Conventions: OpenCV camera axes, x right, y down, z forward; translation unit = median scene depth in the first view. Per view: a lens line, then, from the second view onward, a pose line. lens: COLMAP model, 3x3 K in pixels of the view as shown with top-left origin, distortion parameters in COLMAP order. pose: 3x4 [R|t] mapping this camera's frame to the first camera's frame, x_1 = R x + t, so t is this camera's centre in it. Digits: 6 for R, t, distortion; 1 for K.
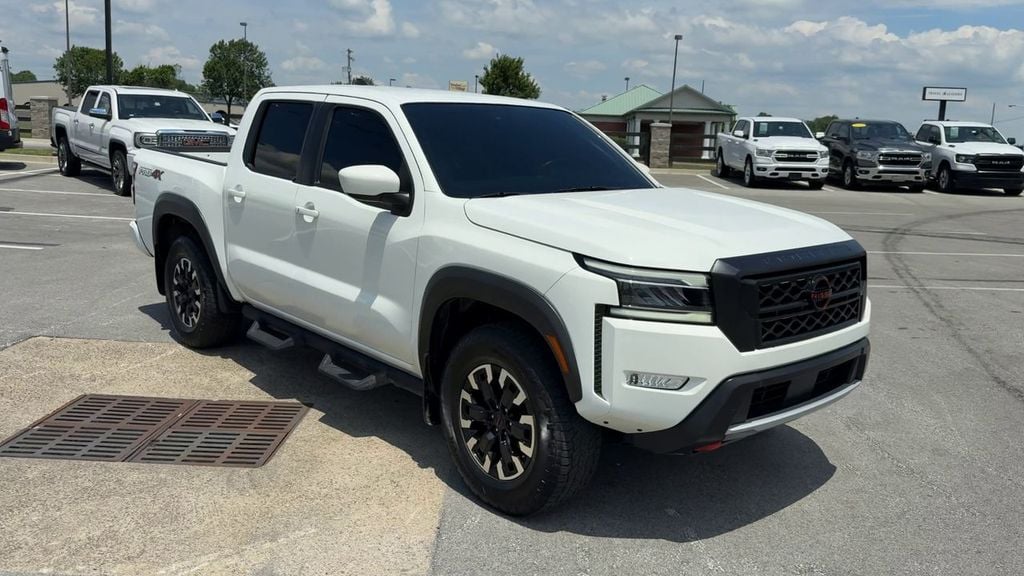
lens RADIAL K [[846.9, 0, 513.9], [0, 846.9, 293.0], [0, 0, 1]] dist [0.079672, -0.128269]
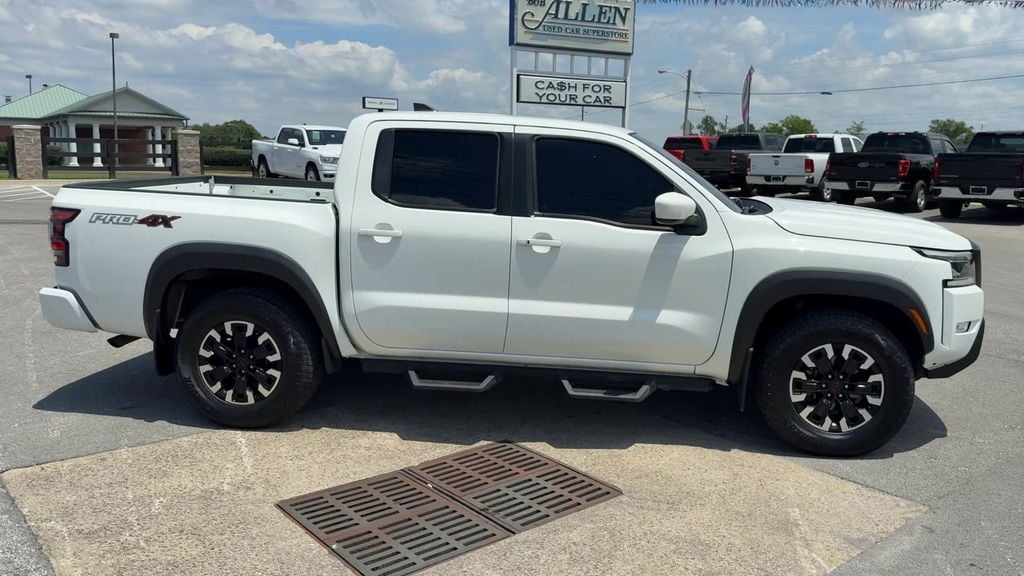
lens RADIAL K [[846.9, 0, 585.0], [0, 846.9, 243.4], [0, 0, 1]] dist [0.079672, -0.128269]
pose [[0.728144, -0.094710, 0.678849, -0.870006], [0.135388, 0.990768, -0.006991, -0.079260], [-0.671920, 0.096998, 0.734245, 0.226124]]
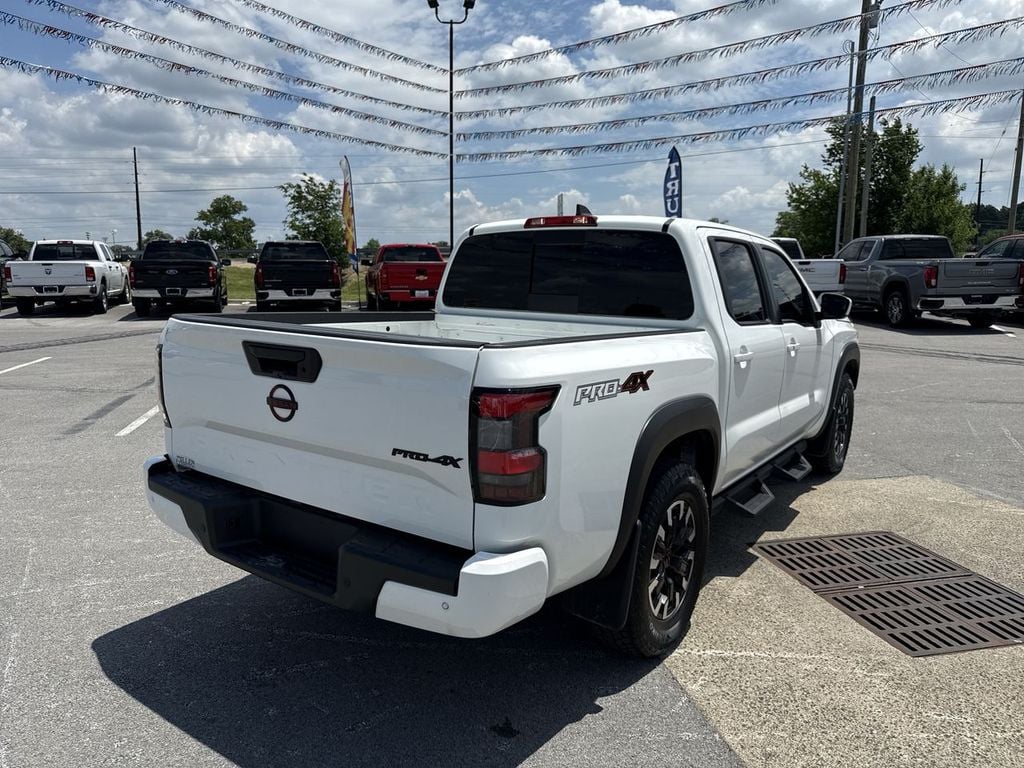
lens RADIAL K [[728.9, 0, 512.2], [0, 728.9, 387.7], [0, 0, 1]] dist [0.027584, -0.043474]
pose [[-0.232628, -0.192929, 0.953238, -1.038606], [0.169261, 0.957138, 0.235025, -0.319650], [-0.957724, 0.216019, -0.190002, 1.502412]]
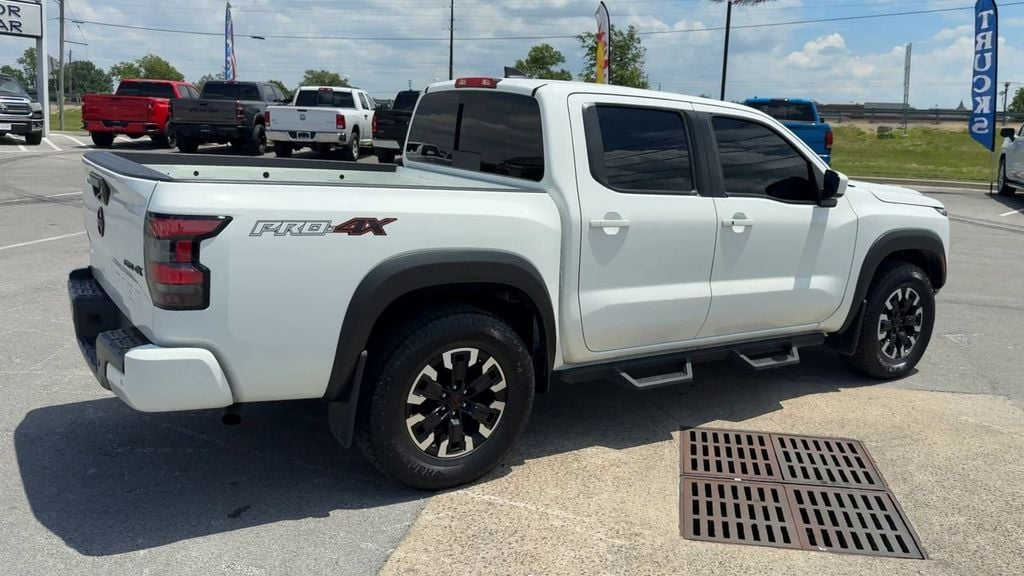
lens RADIAL K [[846.9, 0, 600.6], [0, 846.9, 258.8], [0, 0, 1]] dist [0.079672, -0.128269]
pose [[0.080235, -0.187385, 0.979004, -1.228967], [0.148061, 0.973515, 0.174200, -0.249395], [-0.985718, 0.130975, 0.105855, 1.044616]]
